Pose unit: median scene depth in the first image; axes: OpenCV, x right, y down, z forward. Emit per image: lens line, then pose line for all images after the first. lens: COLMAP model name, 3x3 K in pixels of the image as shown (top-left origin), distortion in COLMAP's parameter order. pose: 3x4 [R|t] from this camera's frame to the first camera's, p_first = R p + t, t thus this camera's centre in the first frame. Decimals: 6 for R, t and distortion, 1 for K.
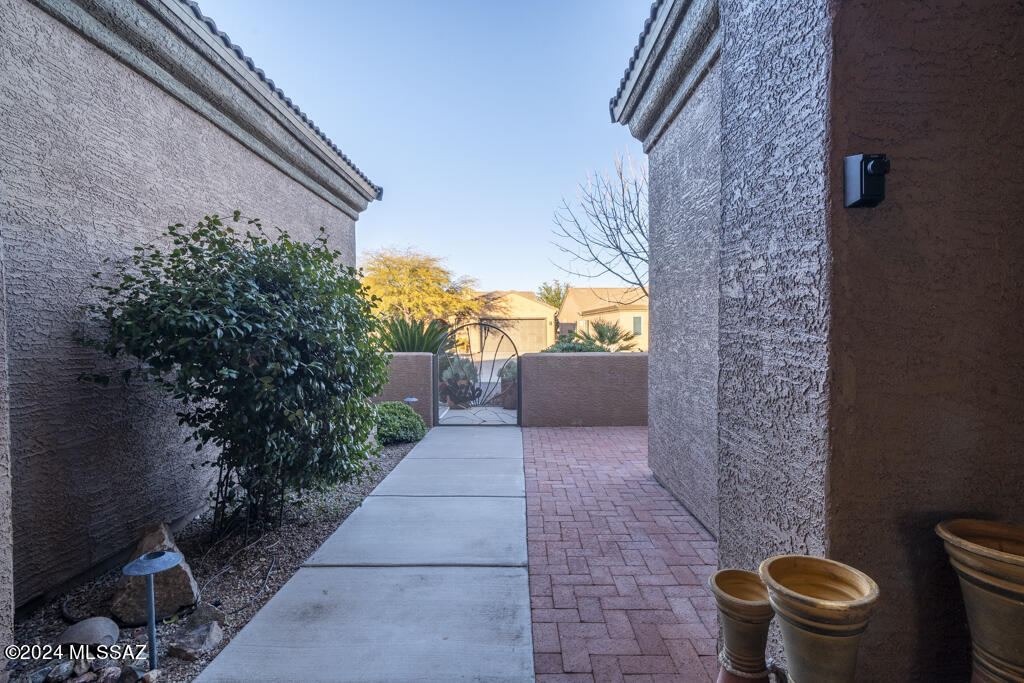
lens RADIAL K [[479.4, 0, 508.4], [0, 479.4, 336.5], [0, 0, 1]] dist [-0.015675, 0.007306]
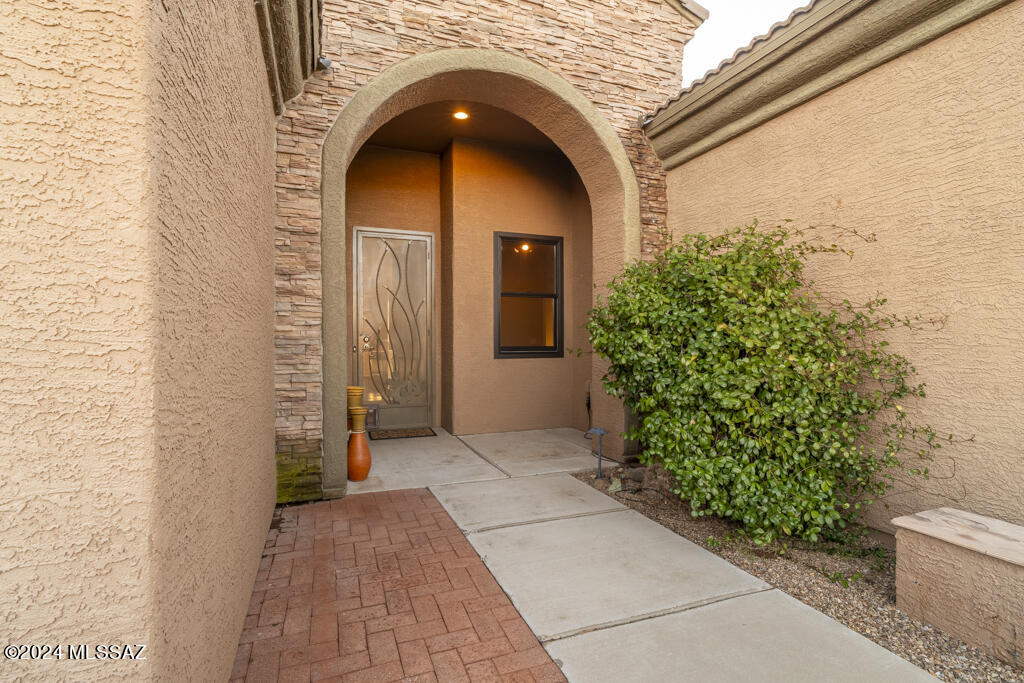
lens RADIAL K [[479.4, 0, 503.3], [0, 479.4, 341.5], [0, 0, 1]] dist [-0.015675, 0.007306]
pose [[-0.925598, 0.016632, -0.378143, 0.193961], [0.010696, 0.999784, 0.017793, 0.001528], [0.378357, 0.012425, -0.925576, 1.077162]]
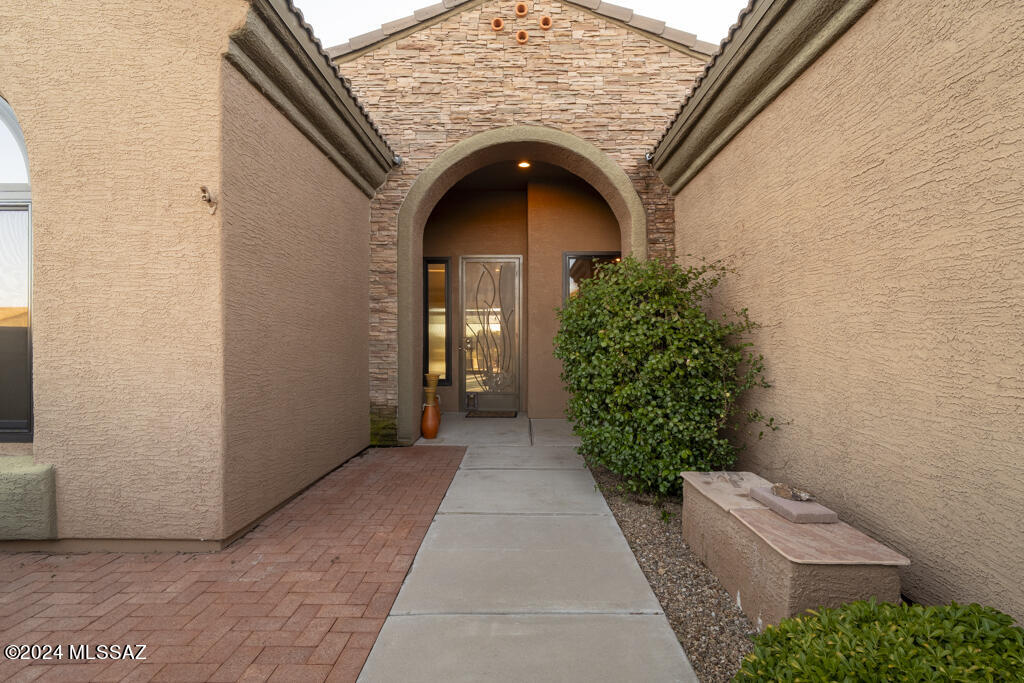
lens RADIAL K [[479.4, 0, 514.3], [0, 479.4, 342.8], [0, 0, 1]] dist [-0.015675, 0.007306]
pose [[-0.999863, 0.014023, -0.008748, -0.081031], [0.013916, 0.999828, 0.012233, 0.002764], [0.008918, 0.012109, -0.999887, 1.407285]]
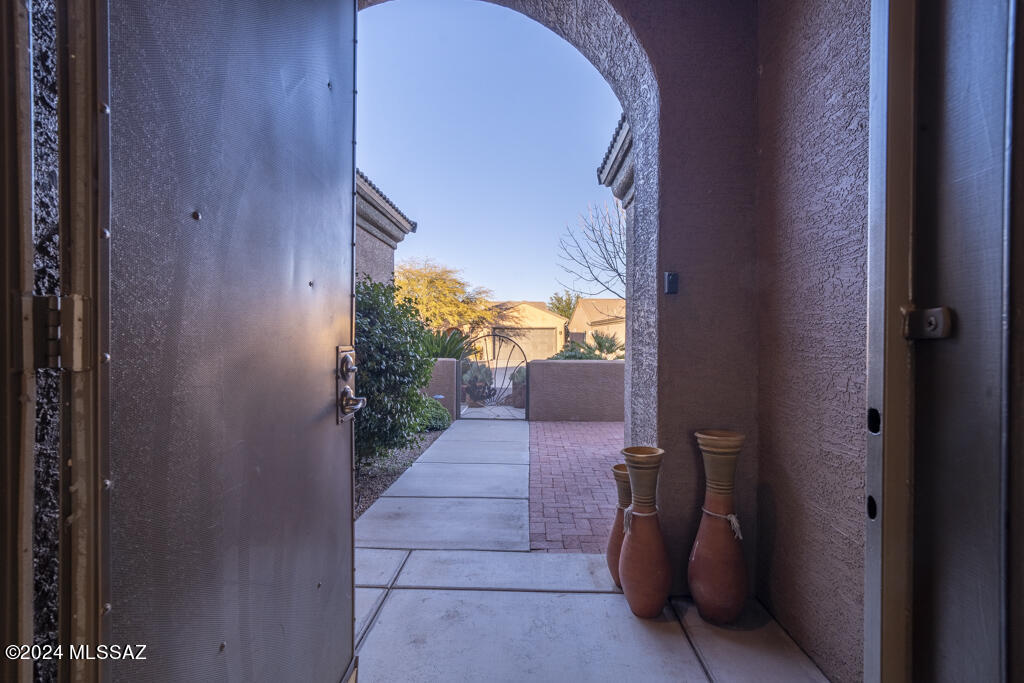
lens RADIAL K [[479.4, 0, 510.0], [0, 479.4, 342.2], [0, 0, 1]] dist [-0.015675, 0.007306]
pose [[0.999711, 0.011245, -0.021246, 0.004106], [-0.011345, 0.999925, -0.004598, -0.004559], [0.021193, 0.004837, 0.999764, -0.268672]]
